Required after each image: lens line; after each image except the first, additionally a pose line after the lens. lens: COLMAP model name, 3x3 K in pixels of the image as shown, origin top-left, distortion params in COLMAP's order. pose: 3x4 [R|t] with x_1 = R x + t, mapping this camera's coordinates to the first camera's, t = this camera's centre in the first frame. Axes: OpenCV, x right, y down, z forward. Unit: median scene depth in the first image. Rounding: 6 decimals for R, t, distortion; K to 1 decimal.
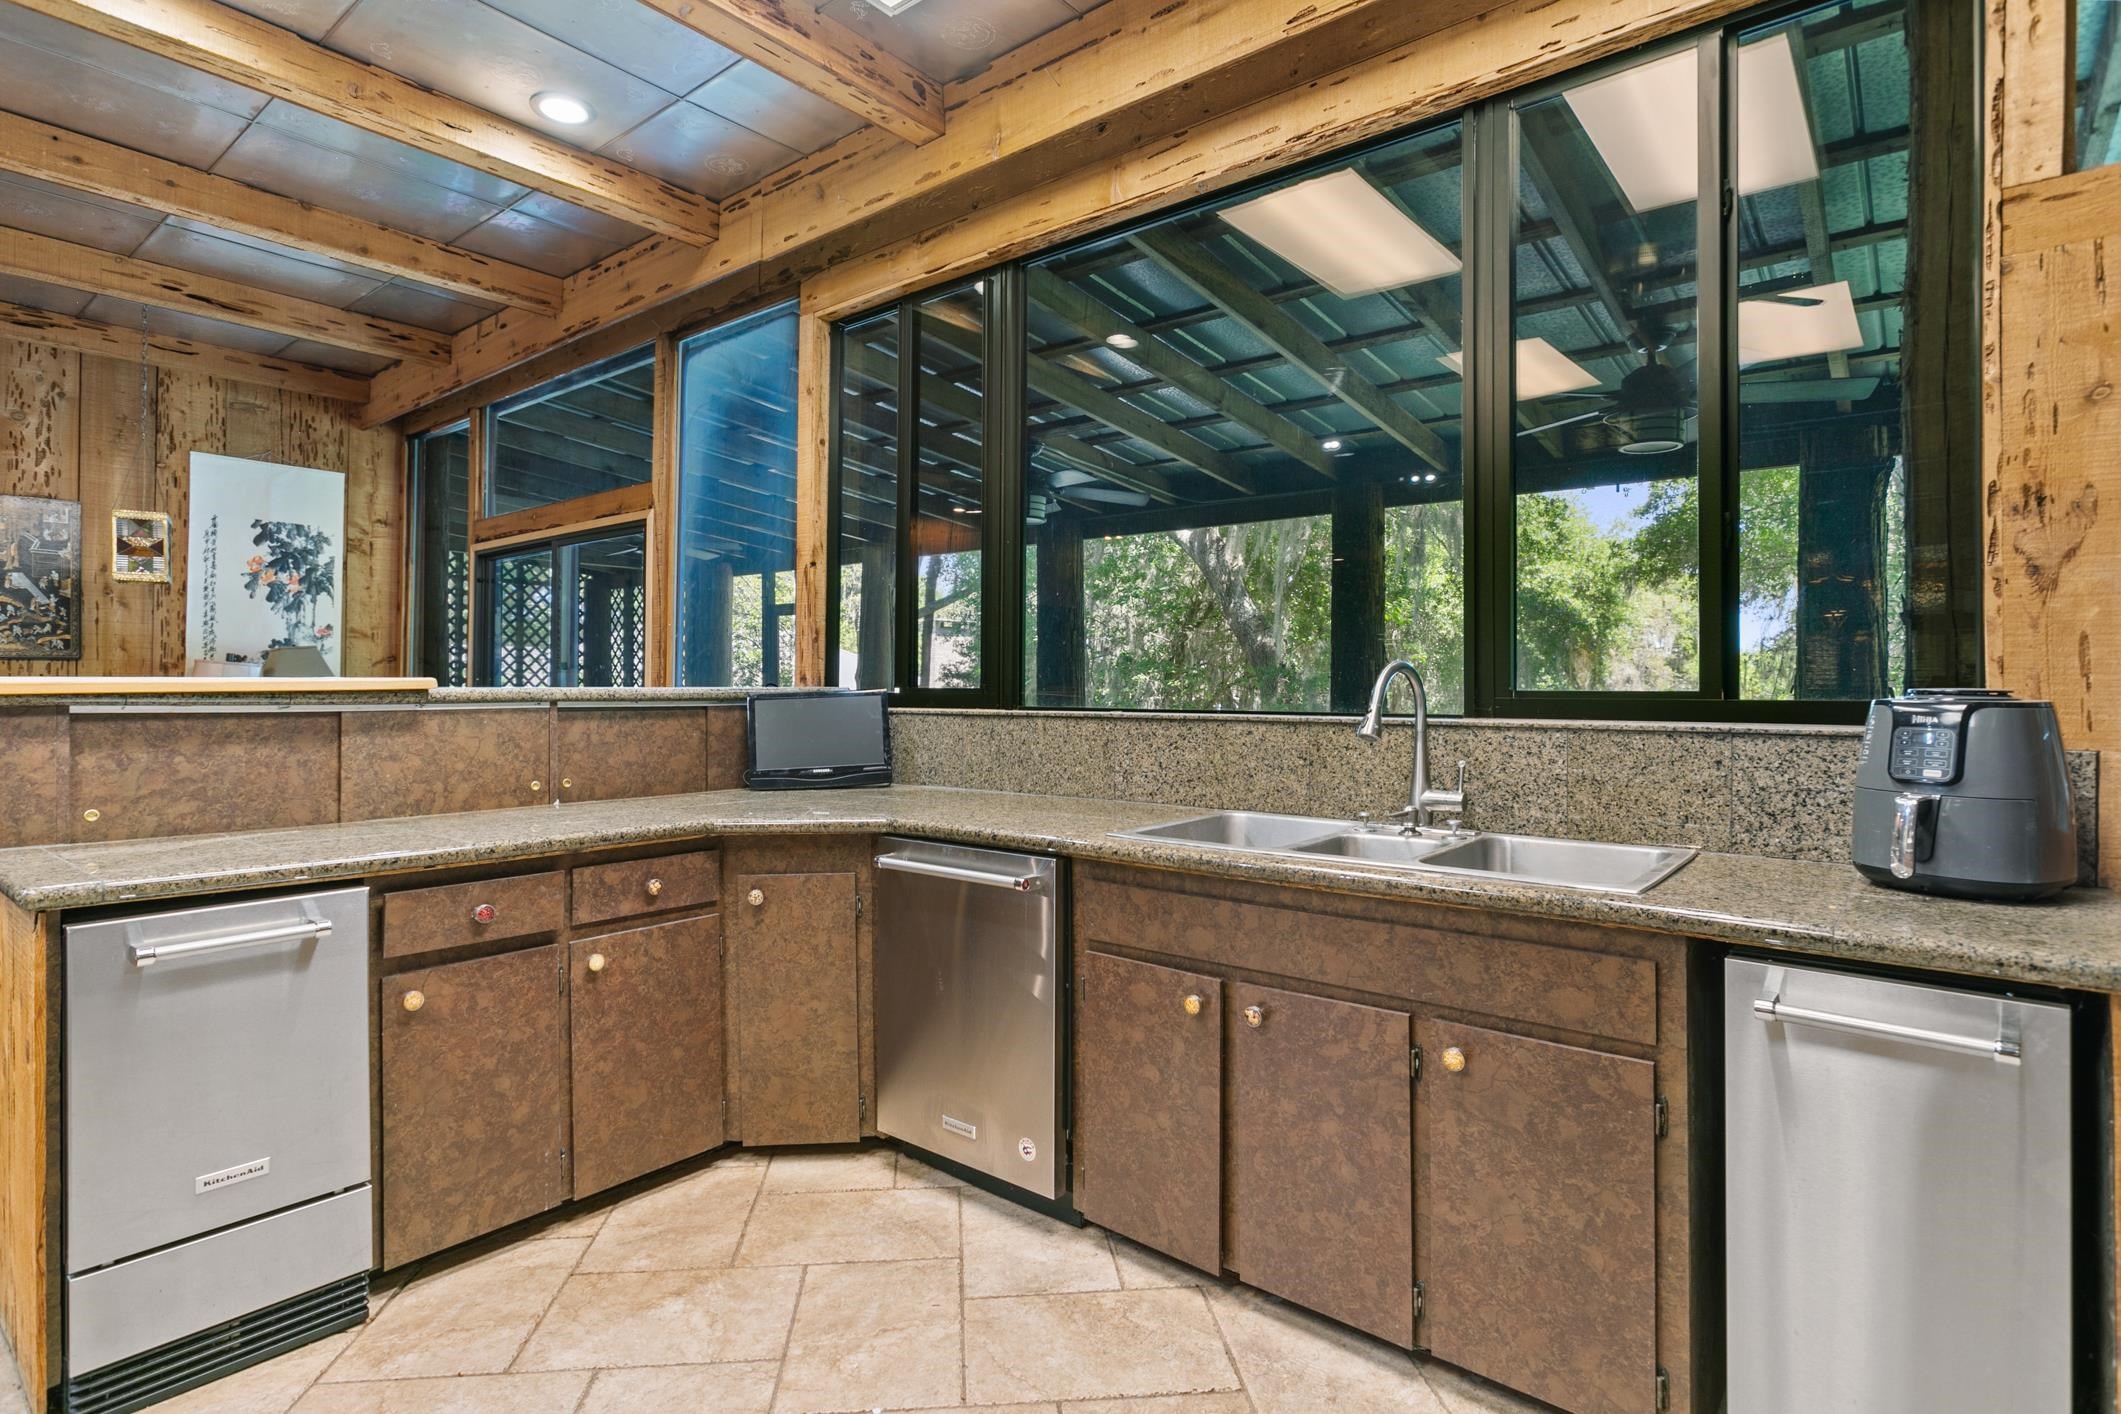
lens RADIAL K [[1102.7, 0, 1064.2], [0, 1102.7, 680.6], [0, 0, 1]] dist [-0.021251, 0.017987]
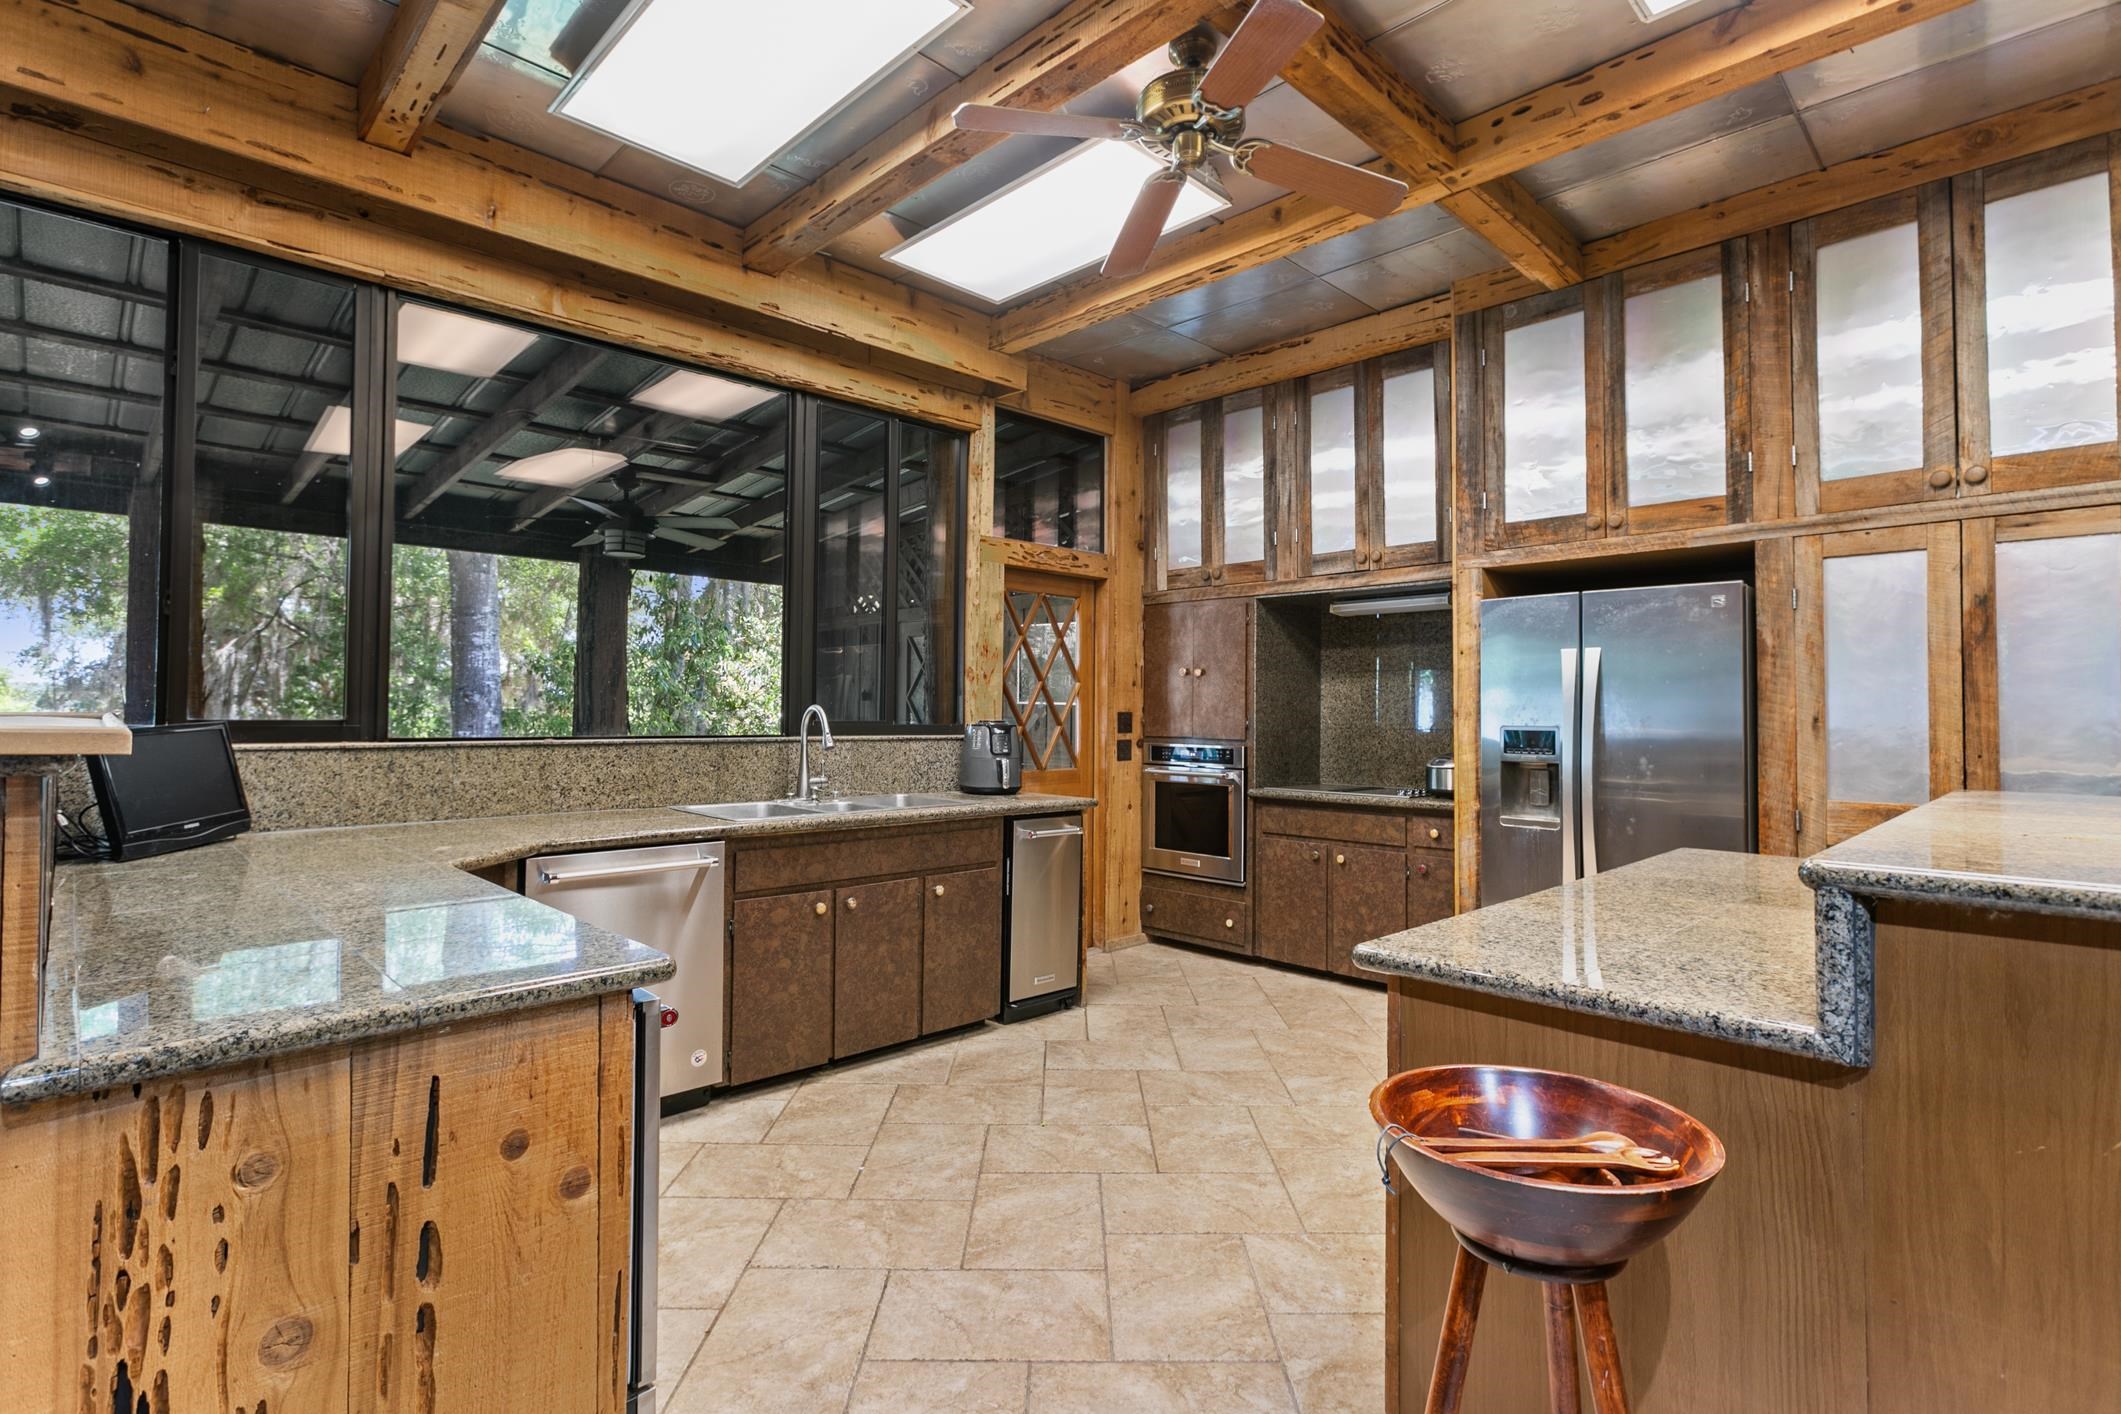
lens RADIAL K [[1004.5, 0, 1060.5], [0, 1004.5, 707.0], [0, 0, 1]] dist [-0.014266, 0.011433]
pose [[0.102267, 0.005418, 0.994742, -1.312784], [-0.011713, 0.999922, -0.004242, -0.012328], [-0.994688, -0.011218, 0.102322, 0.454831]]
